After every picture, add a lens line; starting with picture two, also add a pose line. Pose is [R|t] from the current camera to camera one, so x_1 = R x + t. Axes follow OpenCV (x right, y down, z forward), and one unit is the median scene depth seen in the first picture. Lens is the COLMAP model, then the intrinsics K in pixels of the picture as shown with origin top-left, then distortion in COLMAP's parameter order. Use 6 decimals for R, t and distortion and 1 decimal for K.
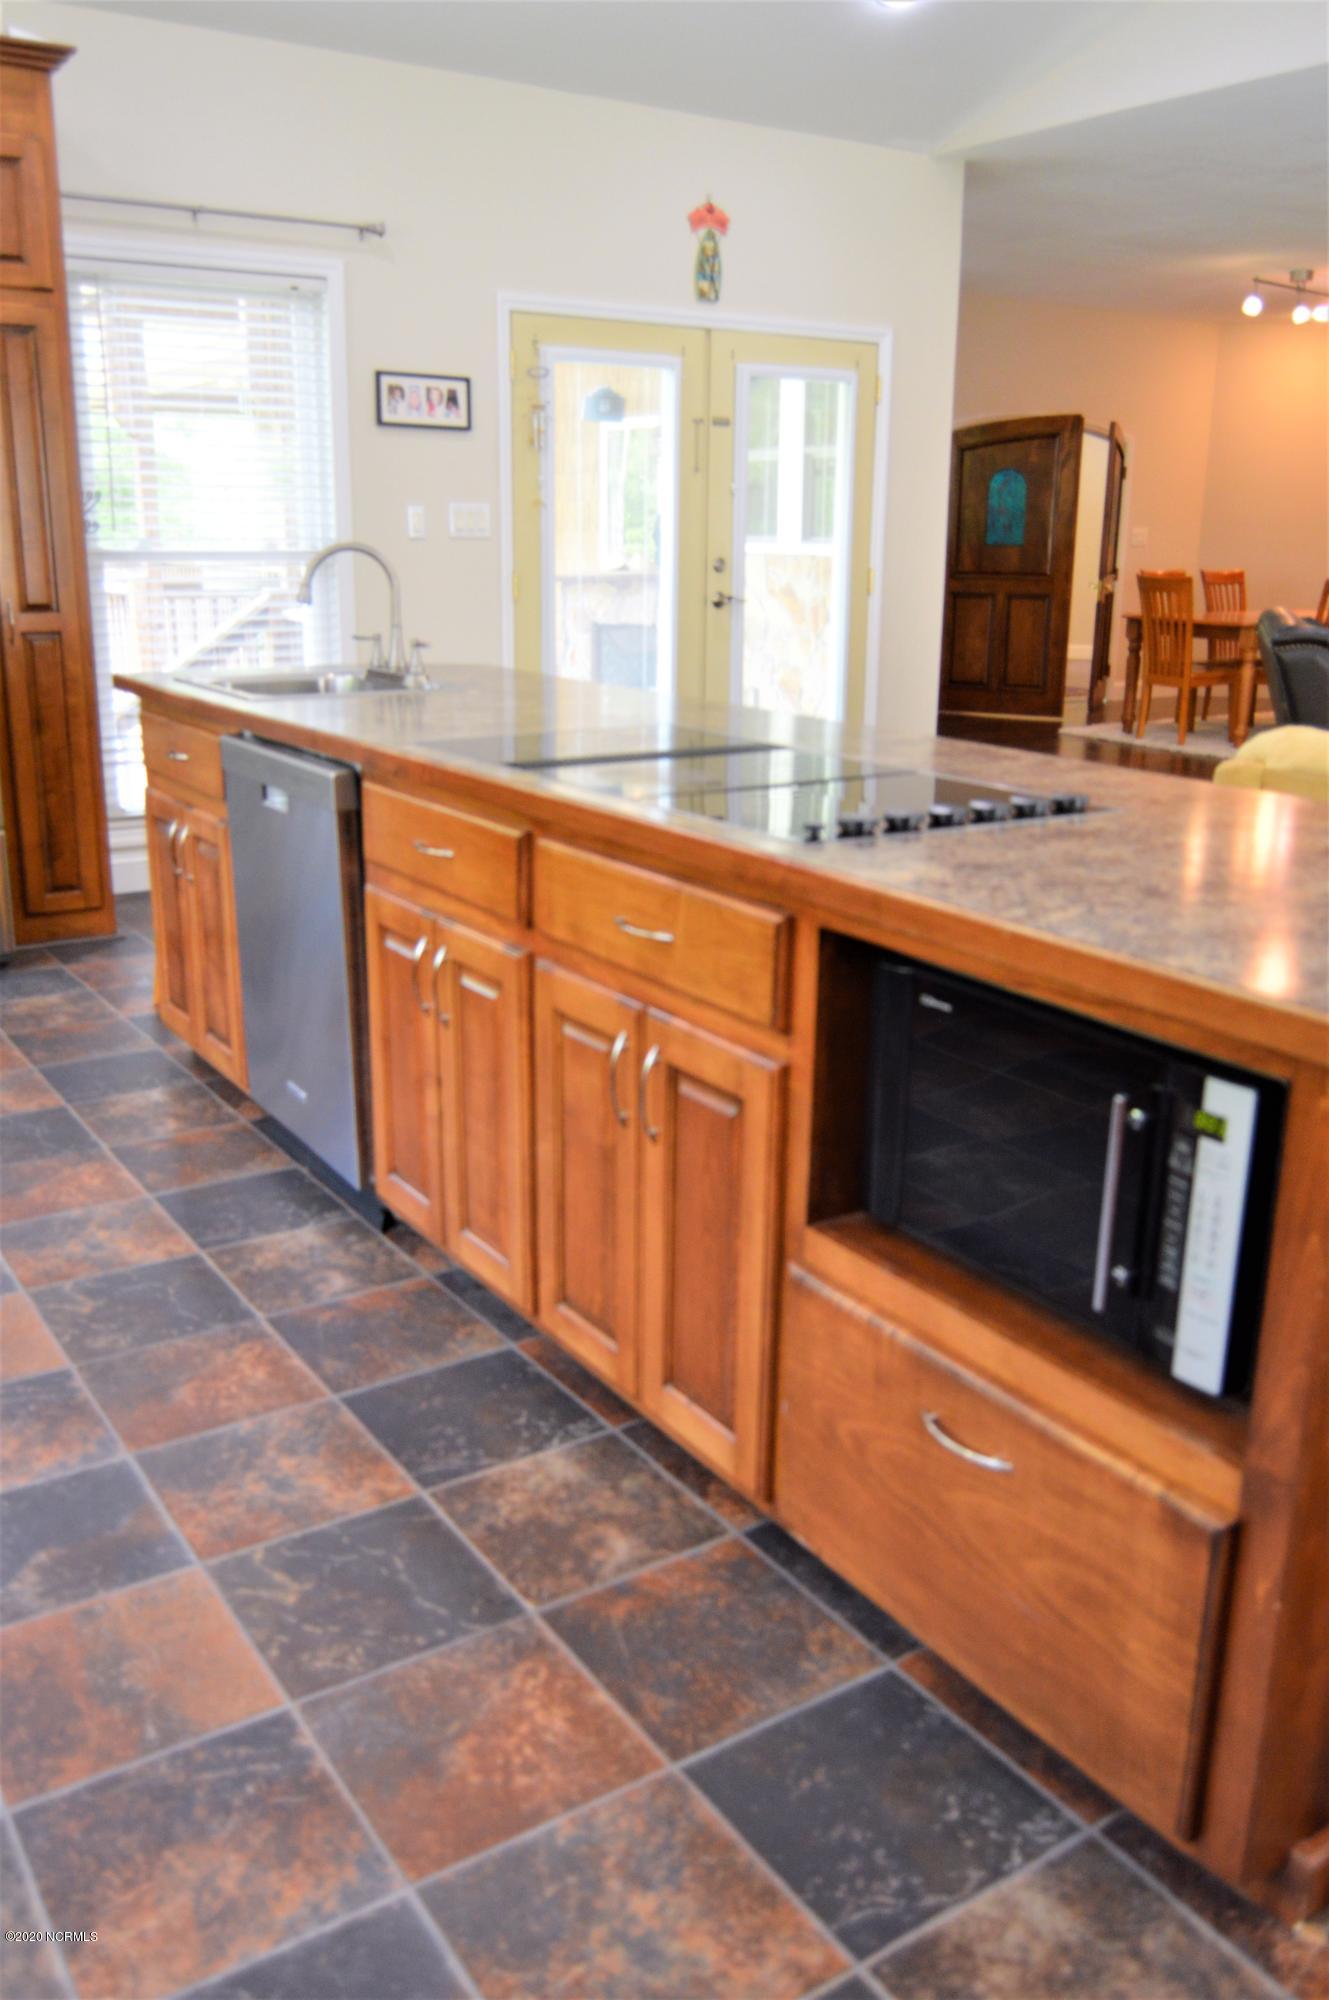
lens RADIAL K [[1653.1, 0, 660.1], [0, 1653.1, 996.5], [0, 0, 1]] dist [-0.016959, 0.000586]
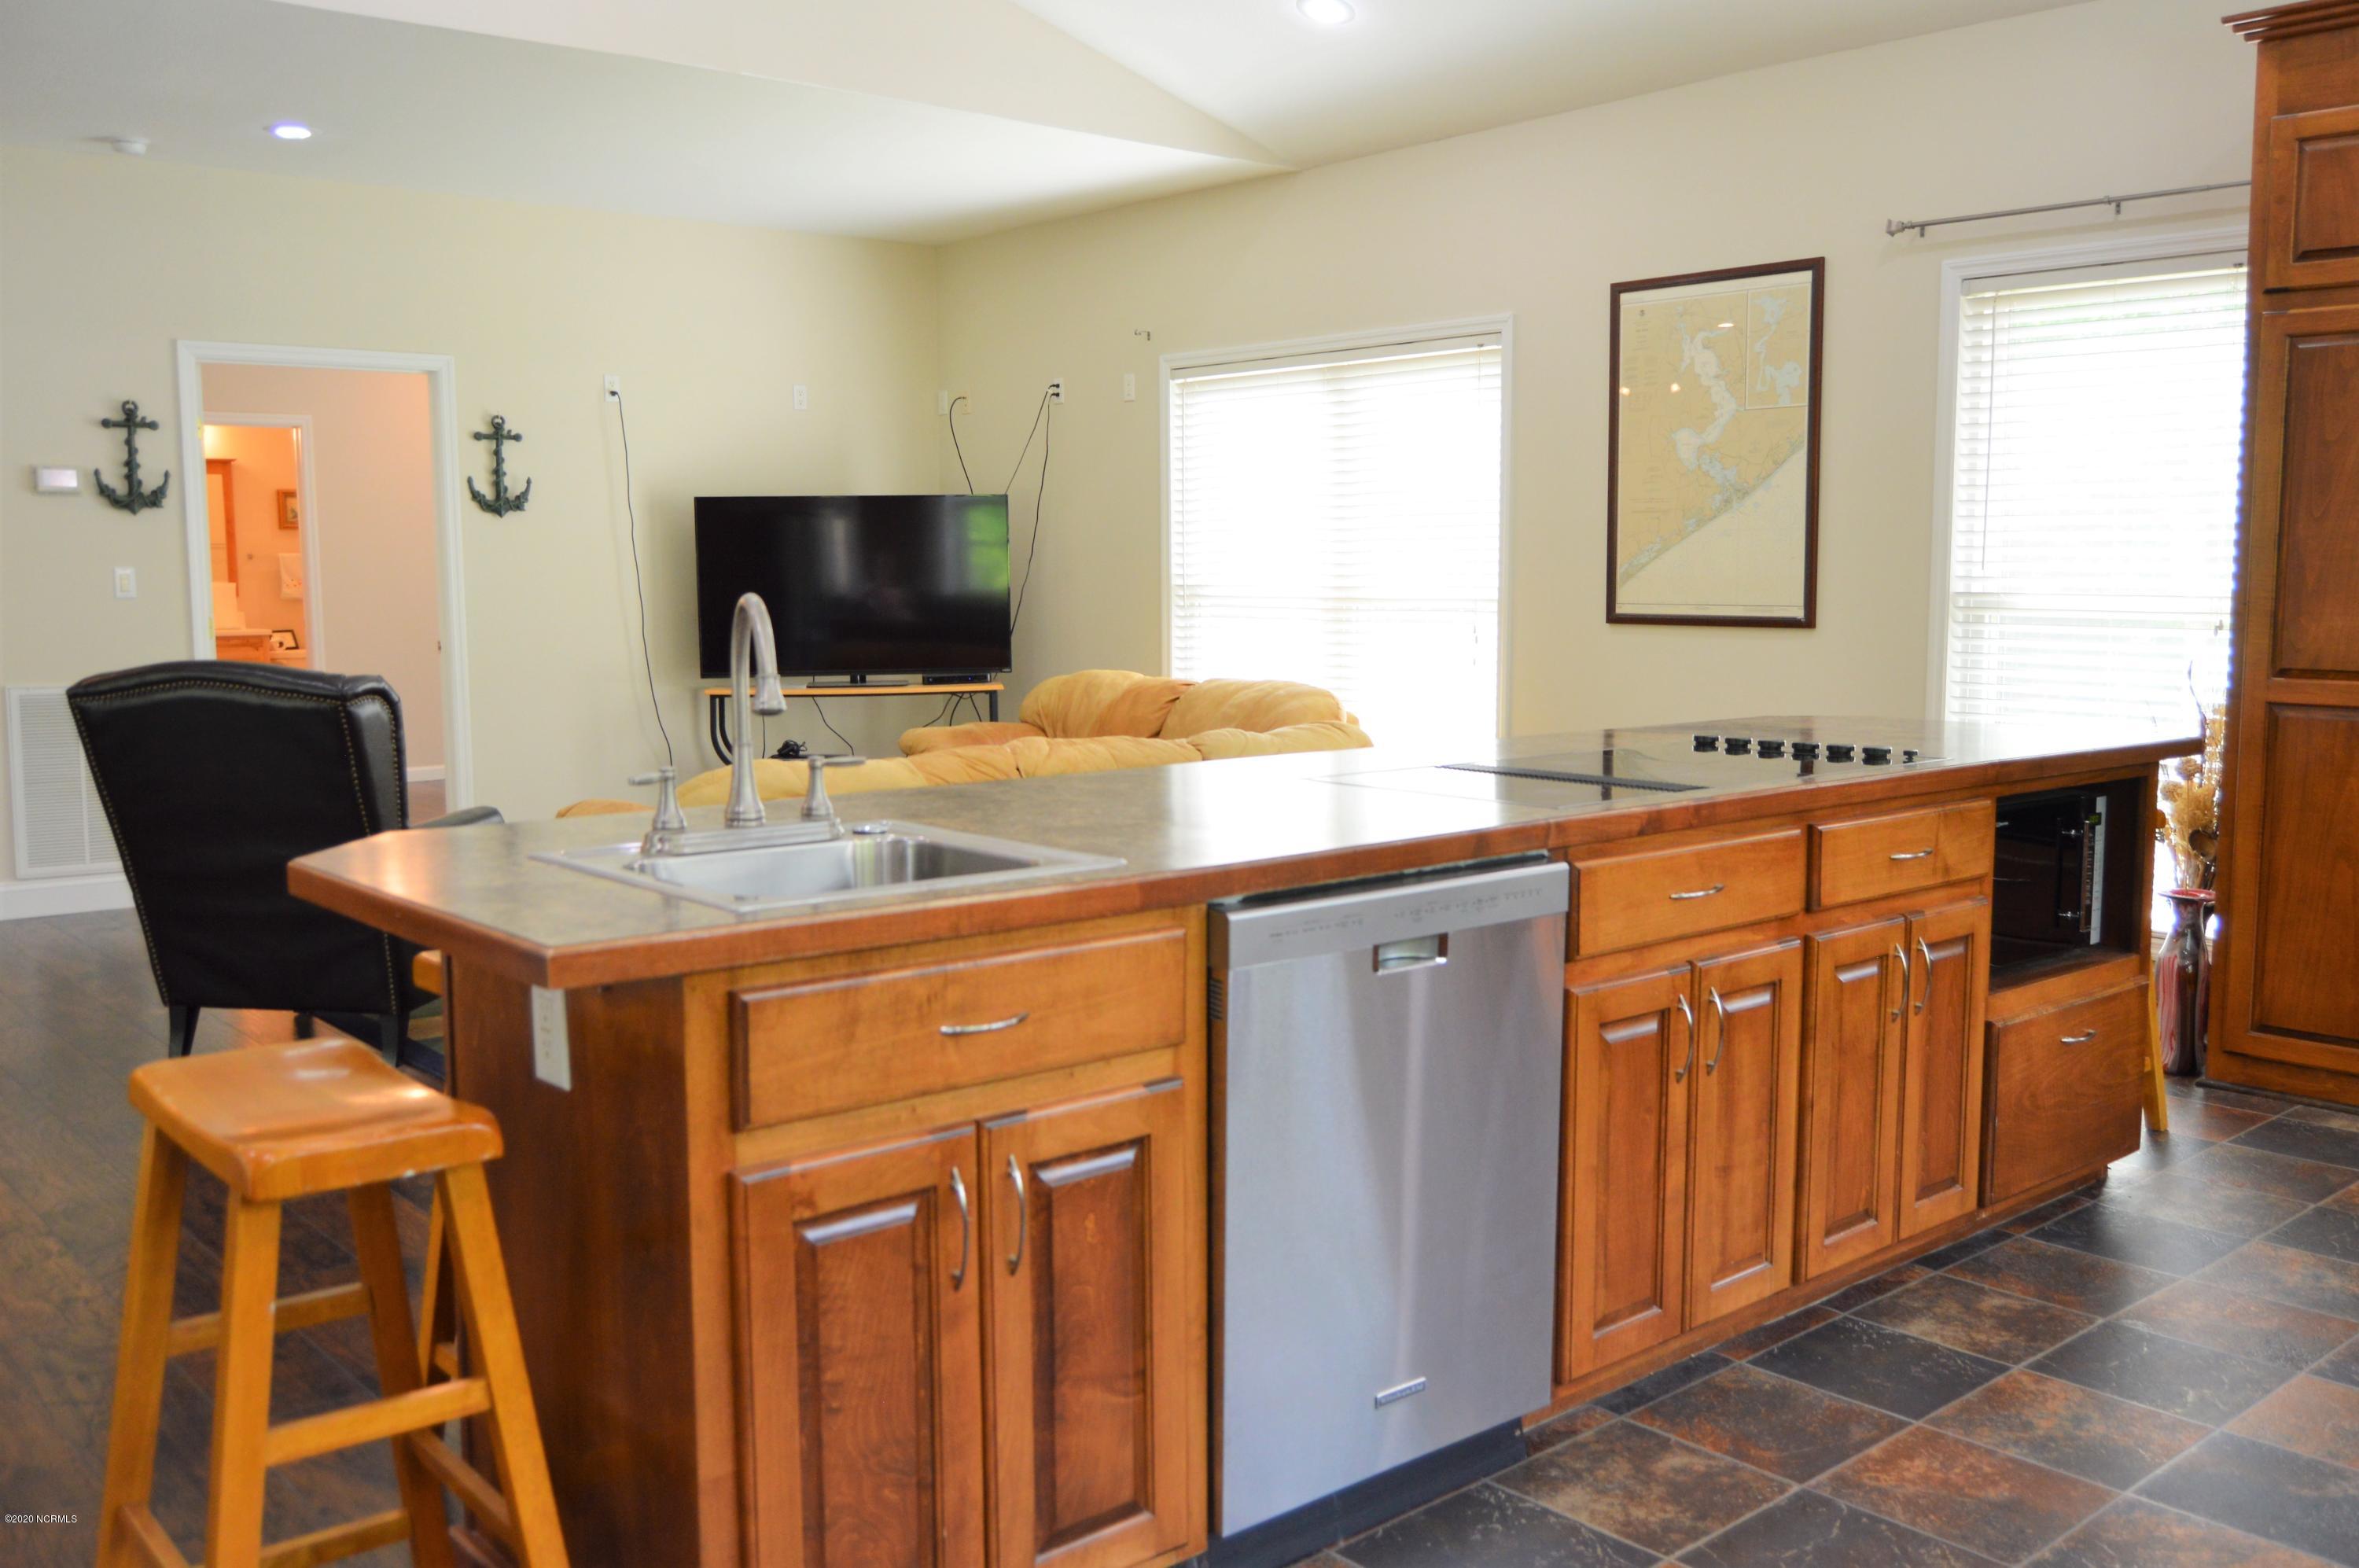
lens RADIAL K [[2014.3, 0, 1202.2], [0, 2014.3, 791.5], [0, 0, 1]] dist [-0.019857, -0.003602]
pose [[-0.135023, -0.121442, 0.983372, -0.846252], [0.273461, 0.949347, 0.154788, -0.276374], [-0.952359, 0.289814, -0.094974, 0.942999]]
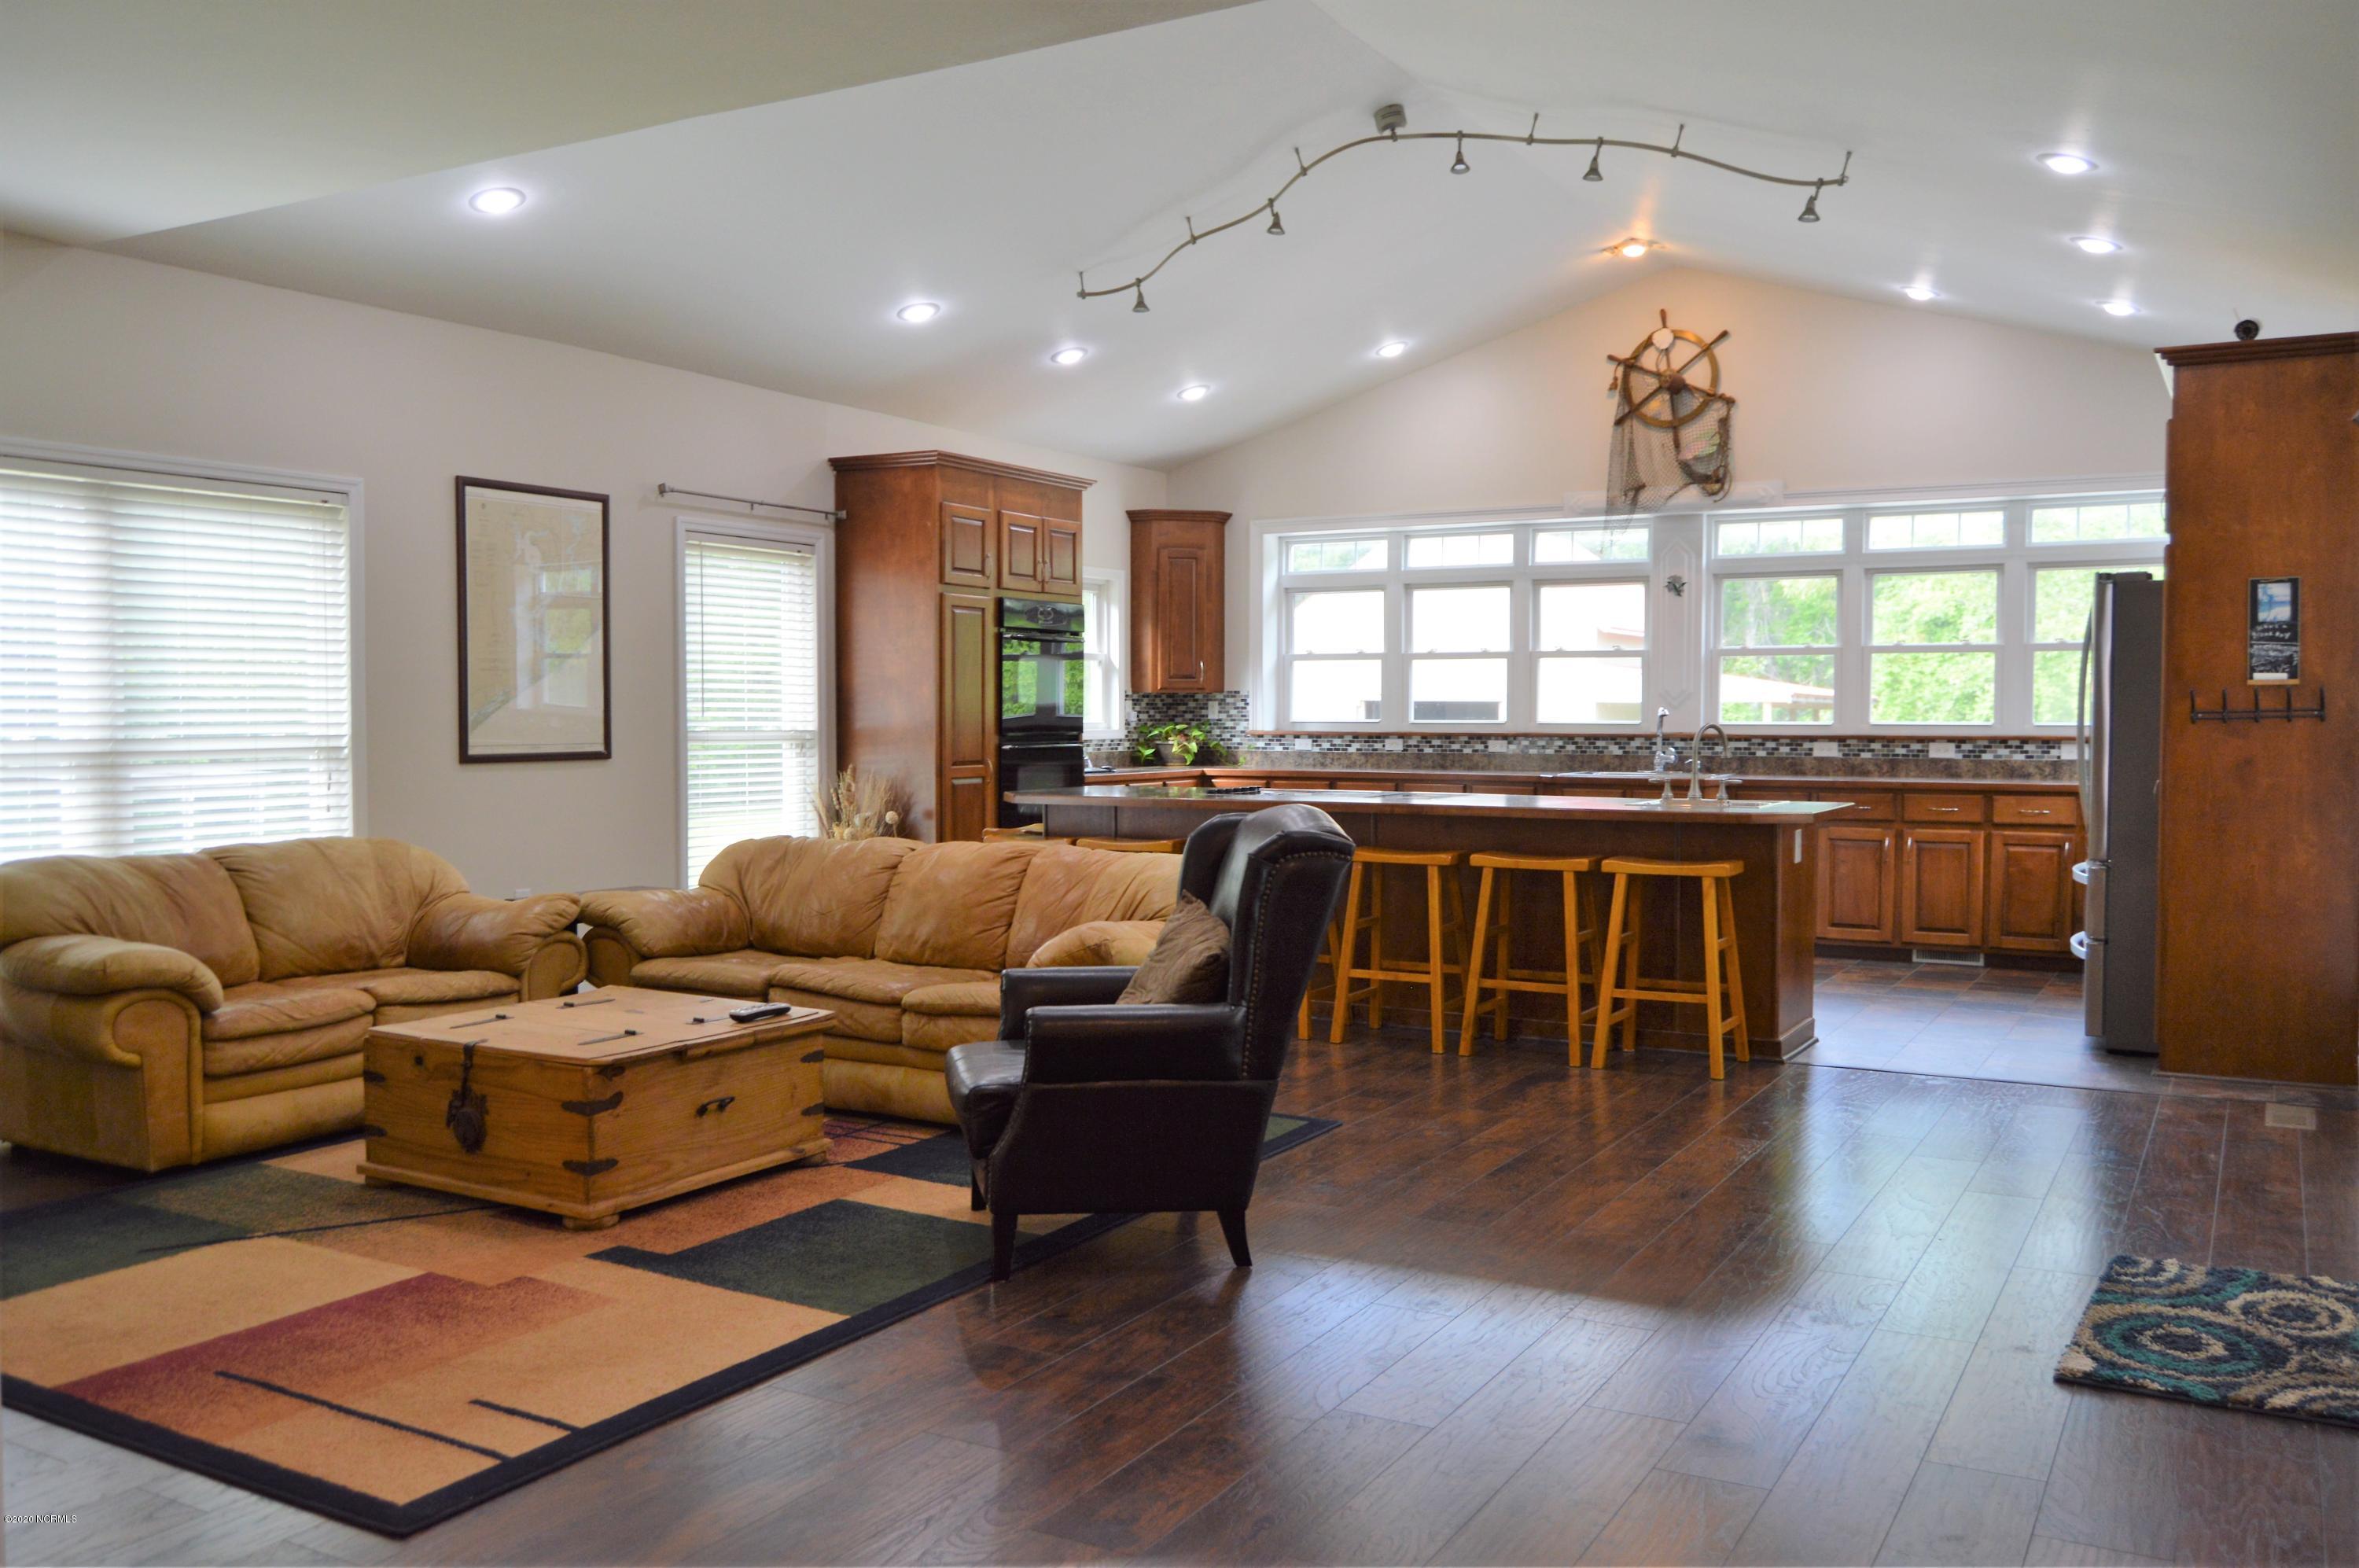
lens RADIAL K [[1909.7, 0, 1187.8], [0, 1909.7, 794.0], [0, 0, 1]] dist [-0.008694, -0.003898]
pose [[-0.893351, 0.008132, -0.449286, 1.157890], [-0.134119, 0.949438, 0.283864, -0.686511], [0.428877, 0.313848, -0.847091, 2.436959]]
